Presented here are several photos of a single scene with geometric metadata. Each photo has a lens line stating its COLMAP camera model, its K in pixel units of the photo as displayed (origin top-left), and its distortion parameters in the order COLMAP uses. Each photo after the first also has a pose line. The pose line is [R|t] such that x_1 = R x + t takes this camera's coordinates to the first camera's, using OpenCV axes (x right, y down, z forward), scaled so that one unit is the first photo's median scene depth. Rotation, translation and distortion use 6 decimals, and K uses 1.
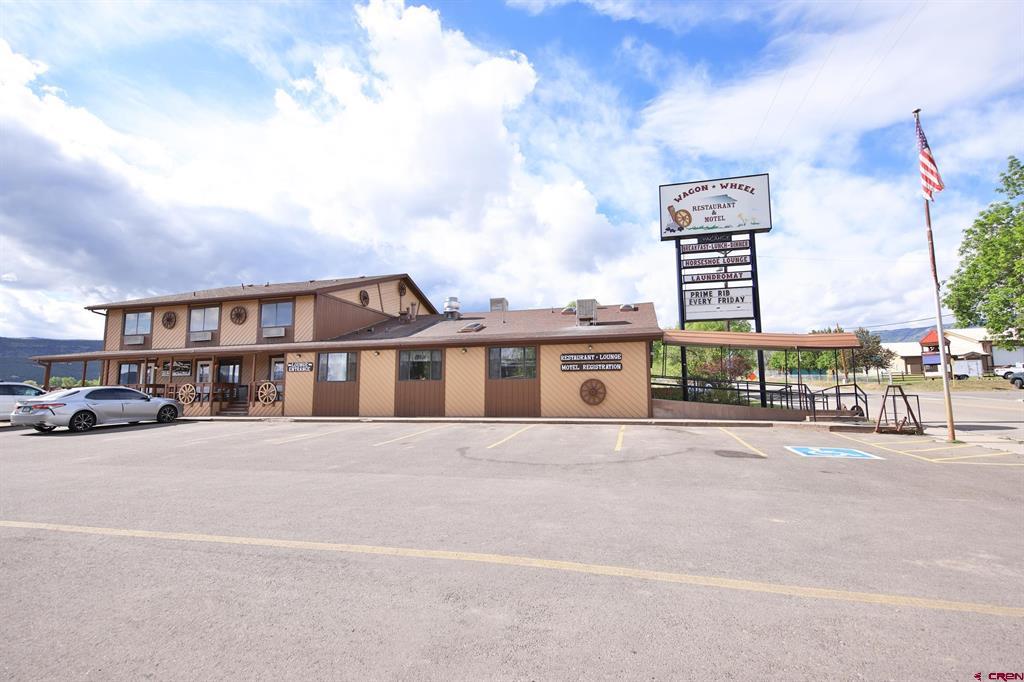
lens RADIAL K [[474.7, 0, 512.0], [0, 474.7, 341.0], [0, 0, 1]] dist [0.000616, 0.000070]
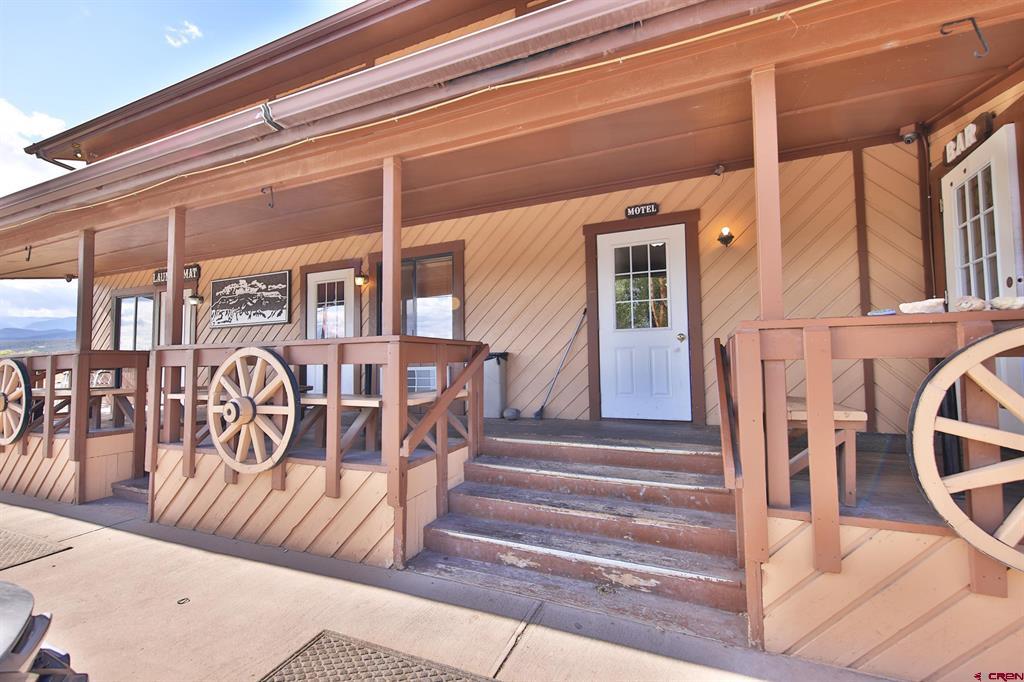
lens RADIAL K [[429.8, 0, 512.0], [0, 429.8, 341.0], [0, 0, 1]] dist [-0.000264, -0.000016]
pose [[0.987567, -0.011847, -0.156753, -0.495695], [0.022580, 0.997506, 0.066867, 0.069706], [0.155570, -0.069575, 0.985372, 0.754310]]
